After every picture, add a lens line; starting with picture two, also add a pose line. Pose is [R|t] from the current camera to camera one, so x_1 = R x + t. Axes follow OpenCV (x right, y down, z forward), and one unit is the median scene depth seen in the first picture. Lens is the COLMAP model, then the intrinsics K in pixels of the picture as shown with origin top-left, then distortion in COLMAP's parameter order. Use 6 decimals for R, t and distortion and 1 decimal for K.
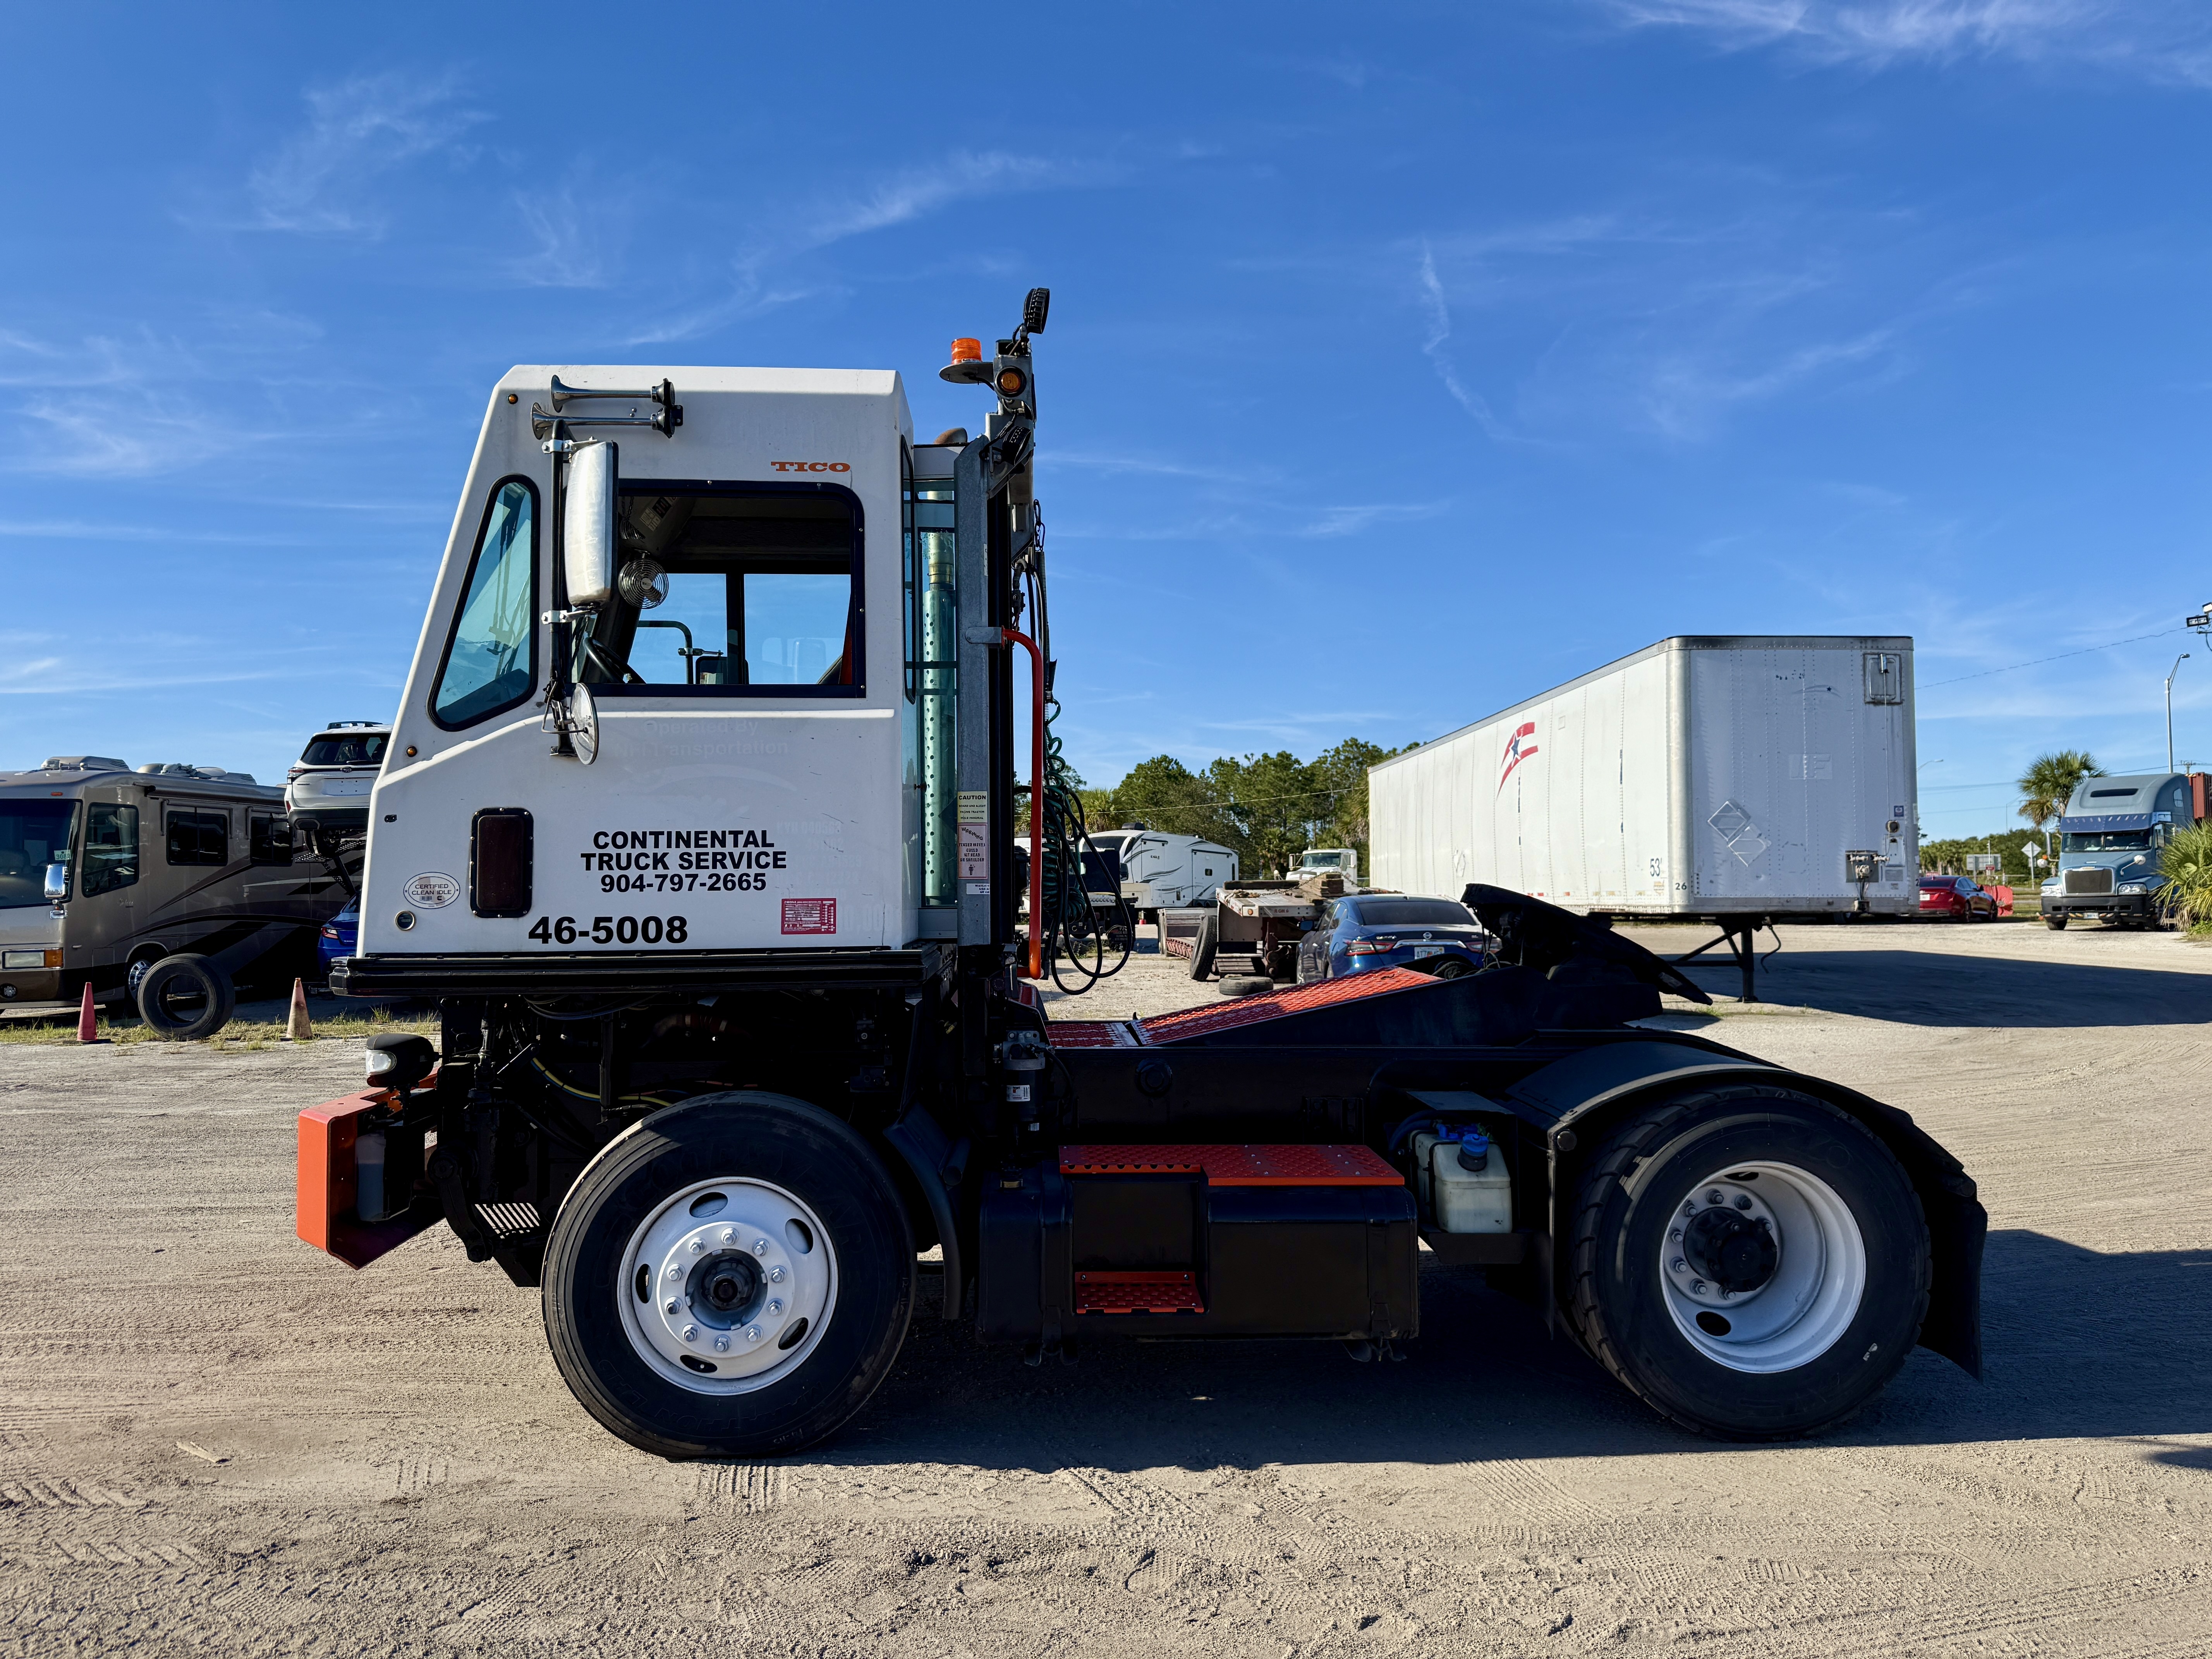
lens RADIAL K [[1568.8, 0, 1162.0], [0, 1568.8, 883.0], [0, 0, 1]] dist [0.028747, -0.048206]
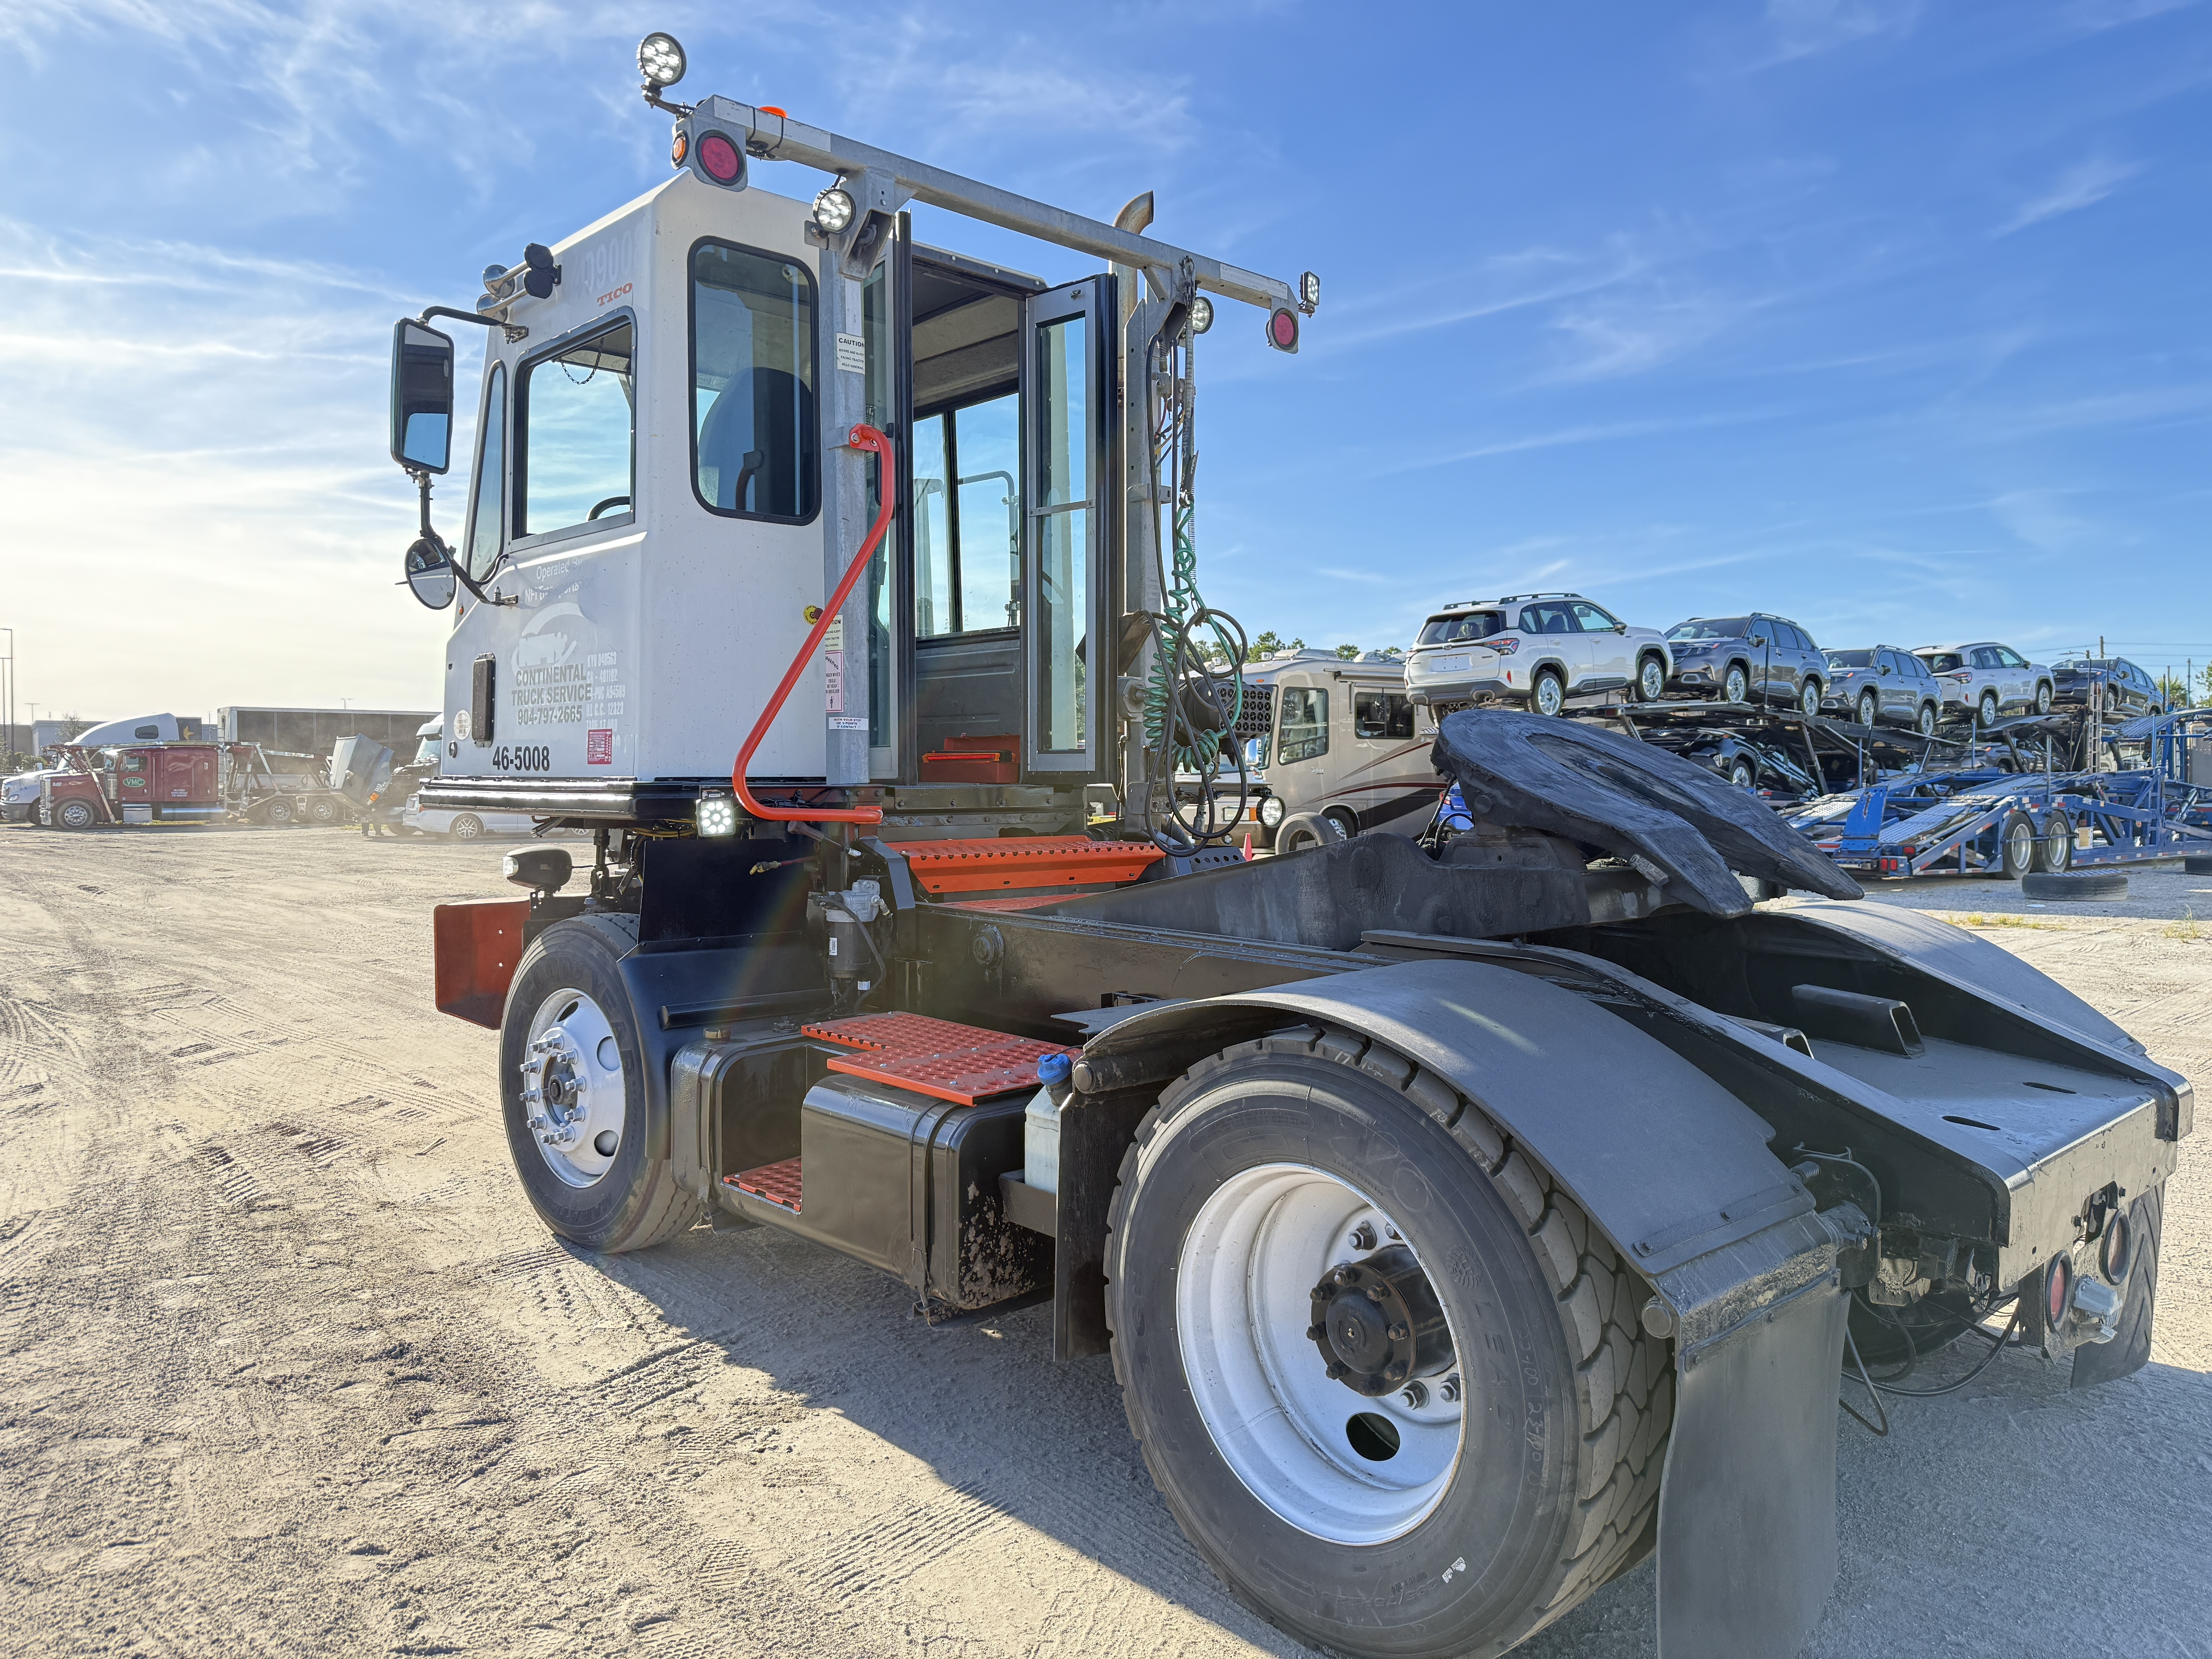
lens RADIAL K [[1568.8, 0, 1110.2], [0, 1568.8, 886.7], [0, 0, 1]] dist [0.028747, -0.048206]
pose [[0.627782, 0.060312, -0.776049, 0.807217], [0.000772, 0.996945, 0.078104, 0.033882], [0.778389, -0.049631, 0.625817, 0.627822]]
